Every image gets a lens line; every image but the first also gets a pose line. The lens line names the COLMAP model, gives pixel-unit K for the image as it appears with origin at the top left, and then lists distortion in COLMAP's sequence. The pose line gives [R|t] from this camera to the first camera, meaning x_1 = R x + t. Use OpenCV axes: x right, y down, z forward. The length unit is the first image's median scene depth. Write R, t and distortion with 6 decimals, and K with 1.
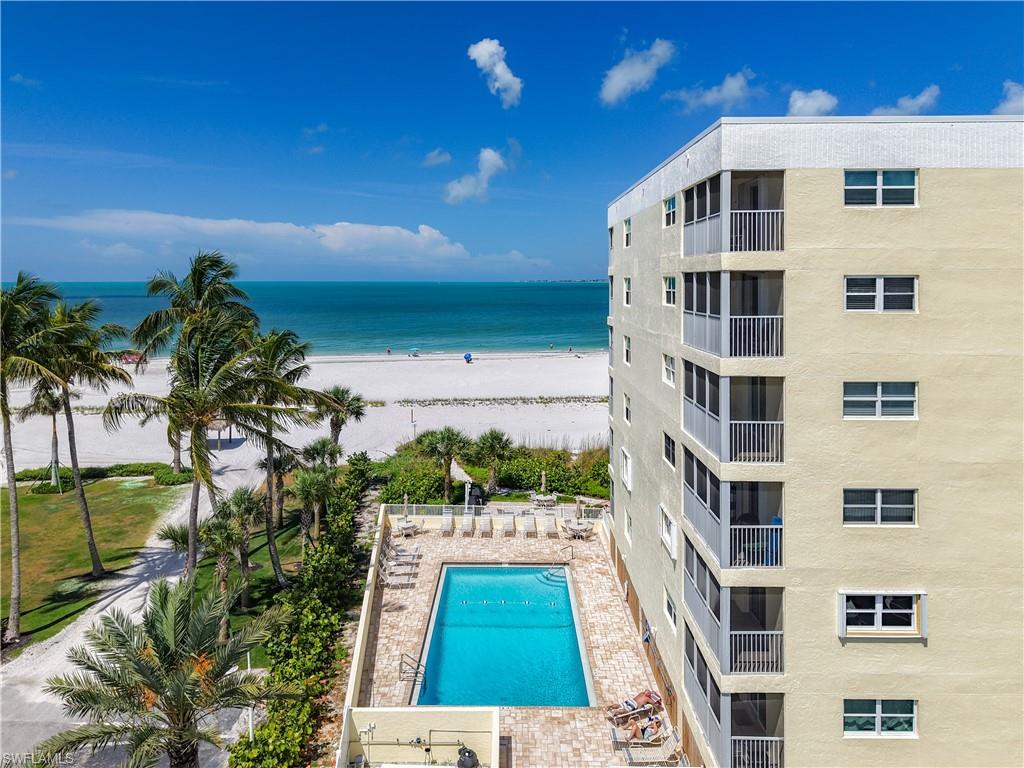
lens RADIAL K [[730.9, 0, 510.4], [0, 730.9, 300.6], [0, 0, 1]] dist [0.065183, -0.006227]
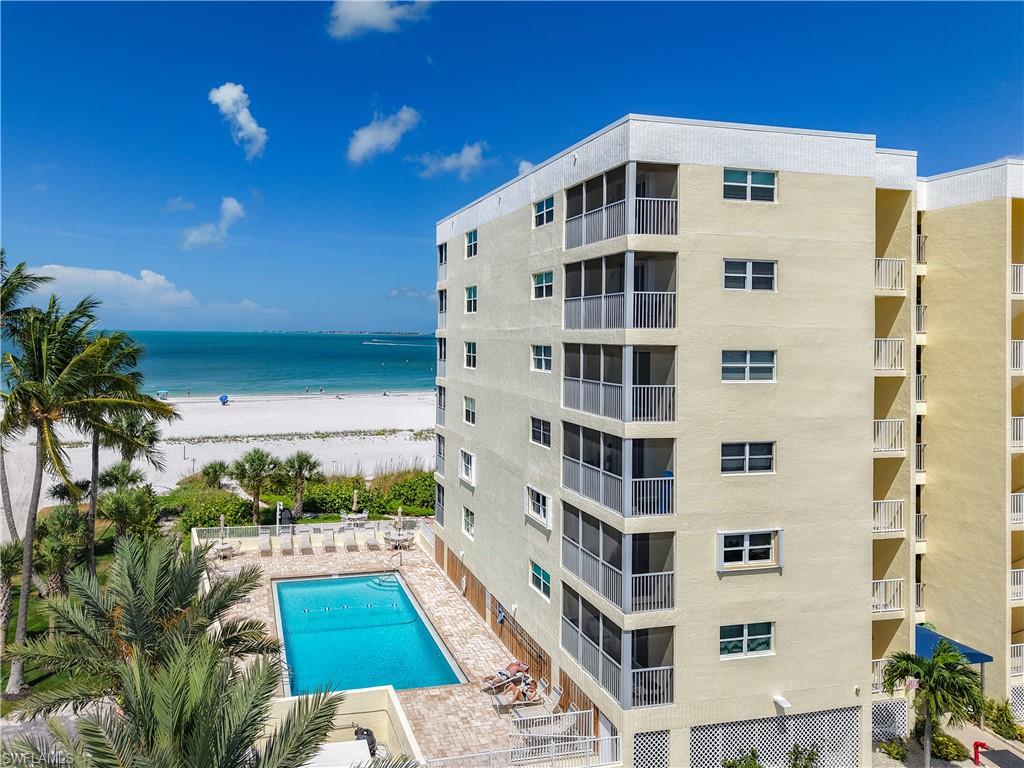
lens RADIAL K [[720.4, 0, 427.5], [0, 720.4, 334.4], [0, 0, 1]] dist [0.070357, 0.000772]
pose [[0.967624, 0.017459, 0.251793, -0.256686], [-0.009521, 0.999419, -0.032713, 0.114527], [-0.252218, 0.029257, 0.967228, 0.011782]]
